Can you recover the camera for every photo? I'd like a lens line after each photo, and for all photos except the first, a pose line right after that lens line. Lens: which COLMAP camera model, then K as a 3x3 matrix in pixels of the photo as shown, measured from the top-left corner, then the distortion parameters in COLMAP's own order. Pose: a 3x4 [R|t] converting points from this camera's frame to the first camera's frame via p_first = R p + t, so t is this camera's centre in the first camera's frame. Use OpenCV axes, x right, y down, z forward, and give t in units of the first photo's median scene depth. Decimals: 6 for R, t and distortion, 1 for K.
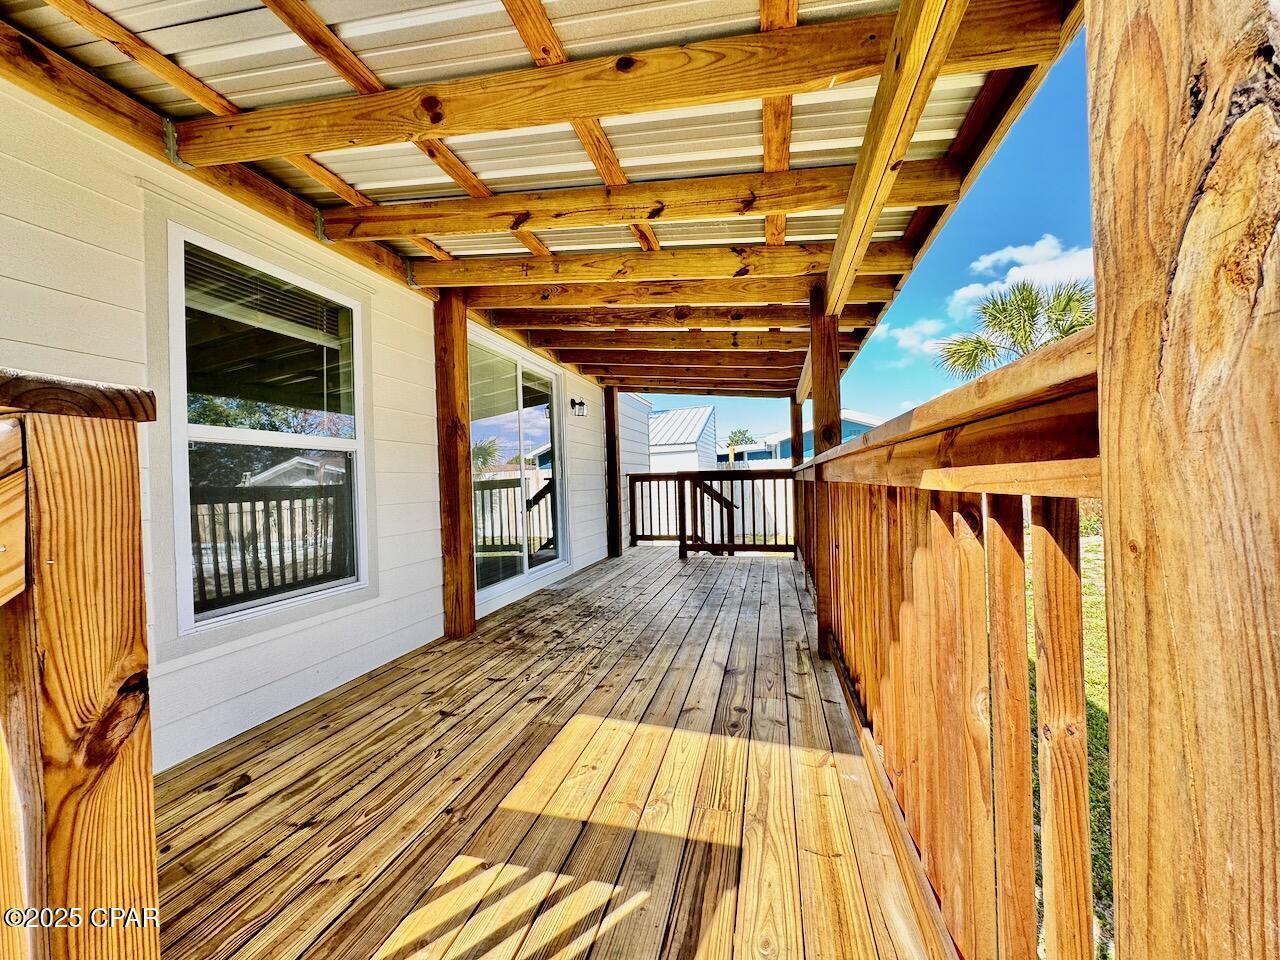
lens RADIAL K [[512.3, 0, 641.0], [0, 512.3, 479.4], [0, 0, 1]] dist [-0.003014, 0.000303]
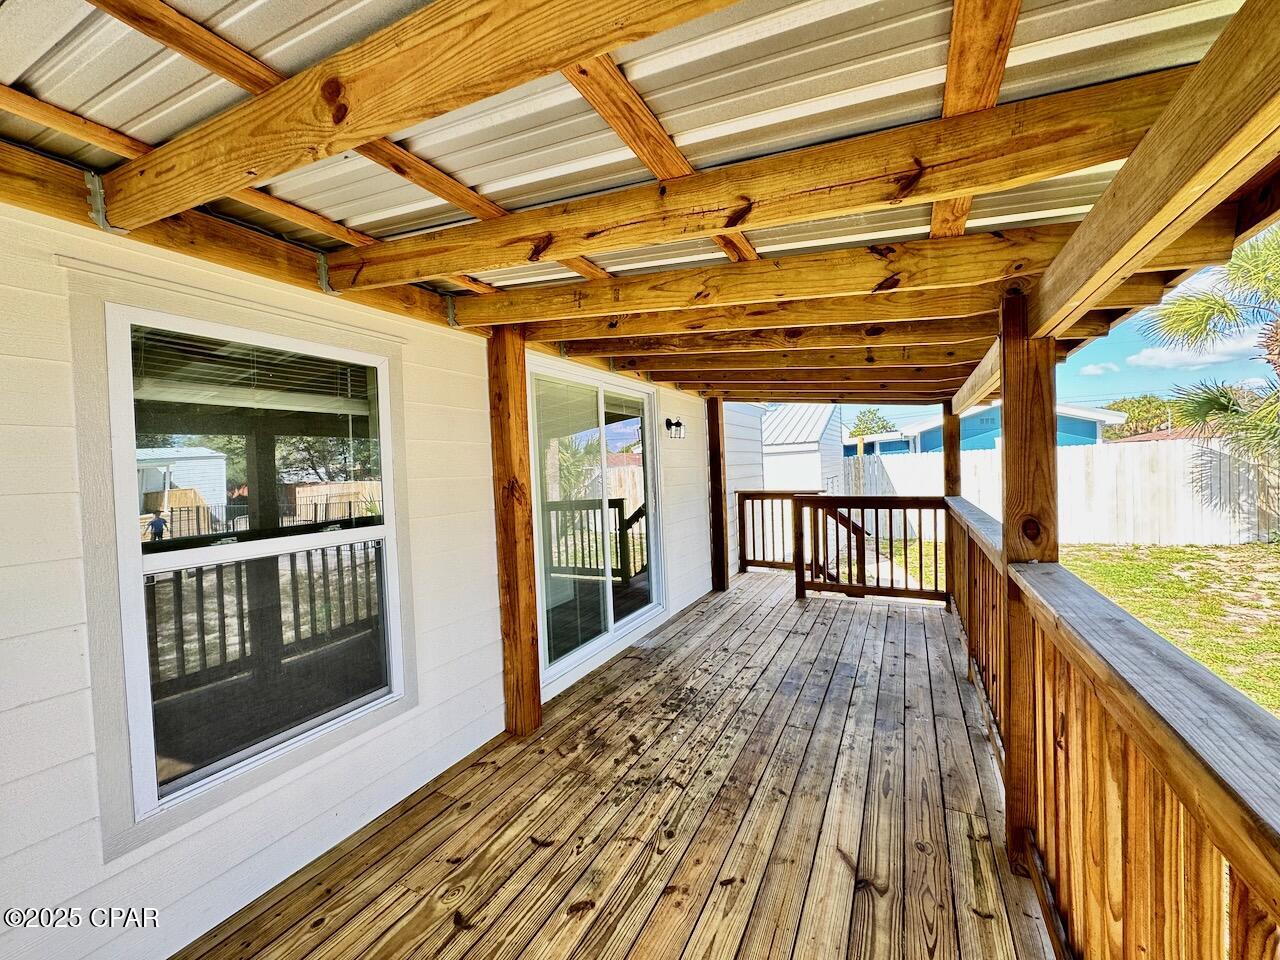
lens RADIAL K [[512.3, 0, 640.6], [0, 512.3, 479.6], [0, 0, 1]] dist [-0.003014, 0.000303]
pose [[0.973881, -0.001736, -0.227050, 0.041044], [0.009588, 0.999393, 0.033487, -0.181631], [0.226854, -0.034789, 0.973307, 0.294719]]
